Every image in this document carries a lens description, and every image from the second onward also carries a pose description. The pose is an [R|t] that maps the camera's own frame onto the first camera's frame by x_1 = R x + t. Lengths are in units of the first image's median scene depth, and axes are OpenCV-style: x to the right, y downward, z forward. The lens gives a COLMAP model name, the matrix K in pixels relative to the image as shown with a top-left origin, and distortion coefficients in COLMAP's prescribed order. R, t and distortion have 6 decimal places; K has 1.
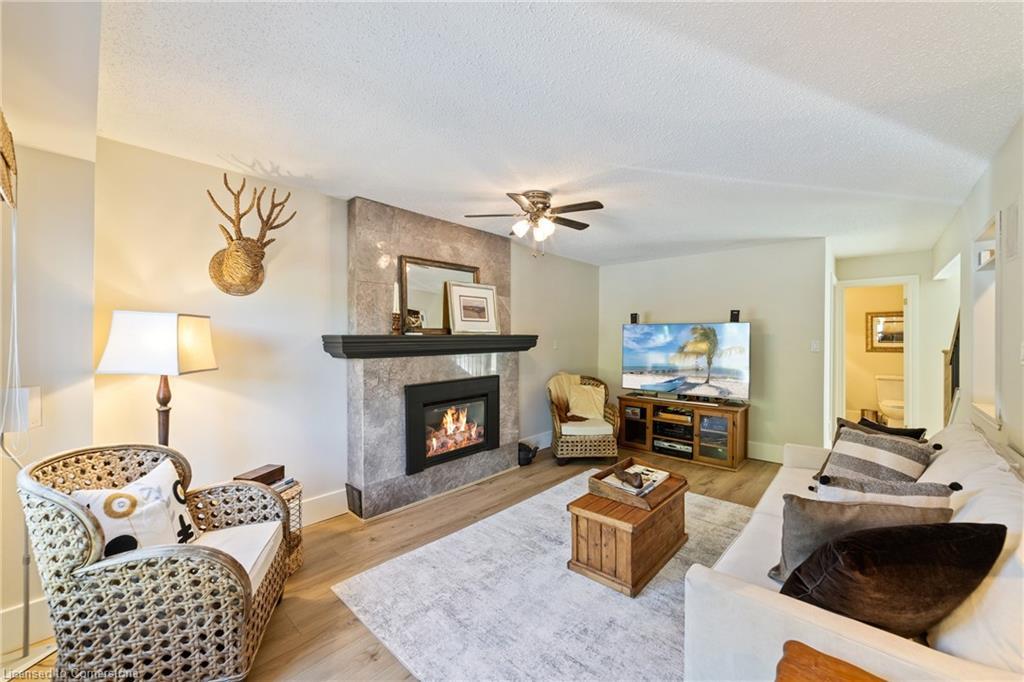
lens RADIAL K [[399.0, 0, 511.6], [0, 399.0, 341.6], [0, 0, 1]] dist [-0.002136, 0.000838]
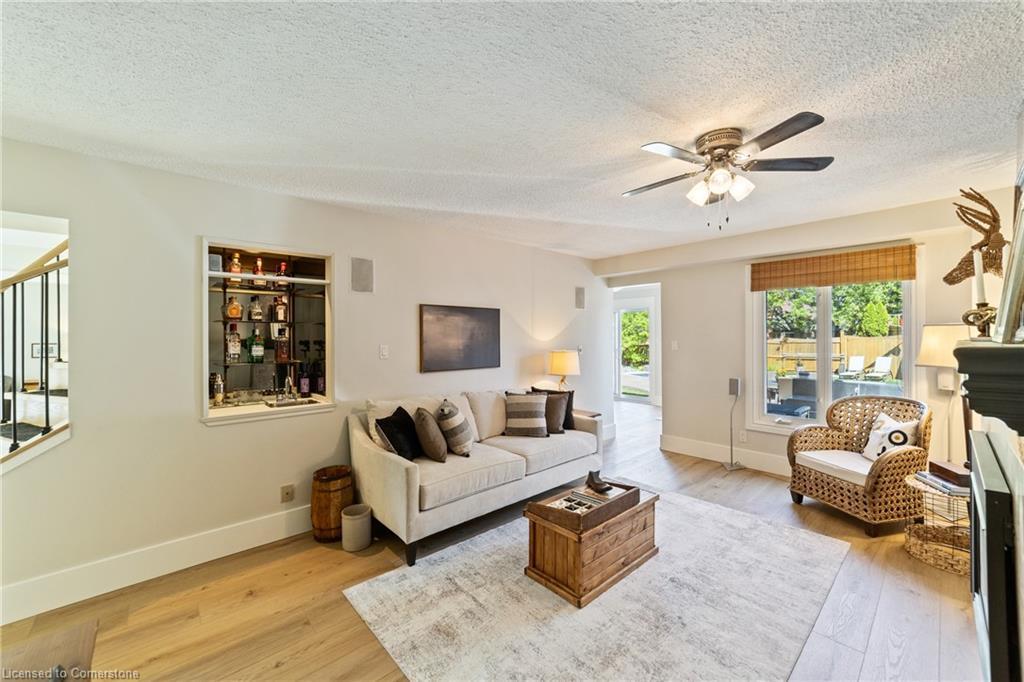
lens RADIAL K [[399.0, 0, 512.2], [0, 399.0, 340.4], [0, 0, 1]] dist [-0.002136, 0.000838]
pose [[-0.996545, 0.006743, 0.082774, 0.302076], [0.008243, 0.999808, 0.017784, -0.028625], [-0.082639, 0.018405, -0.996410, 1.428325]]
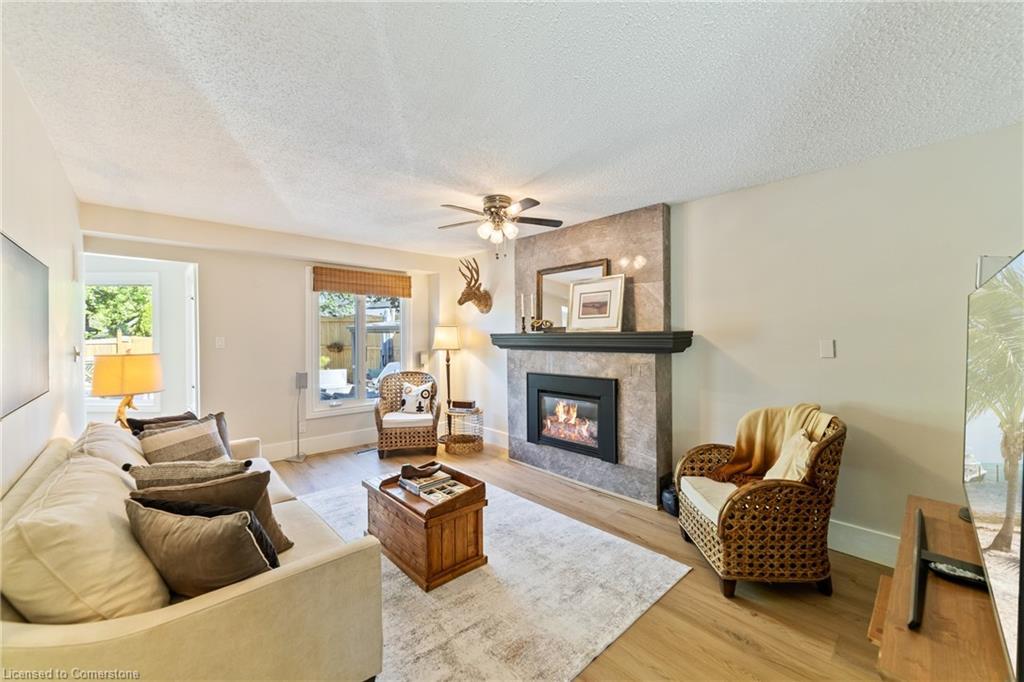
lens RADIAL K [[399.0, 0, 513.7], [0, 399.0, 337.9], [0, 0, 1]] dist [-0.002136, 0.000838]
pose [[-0.078955, 0.008114, -0.996845, 0.922393], [-0.006630, 0.999940, 0.008664, -0.010710], [0.996856, 0.007293, -0.078896, 0.937882]]
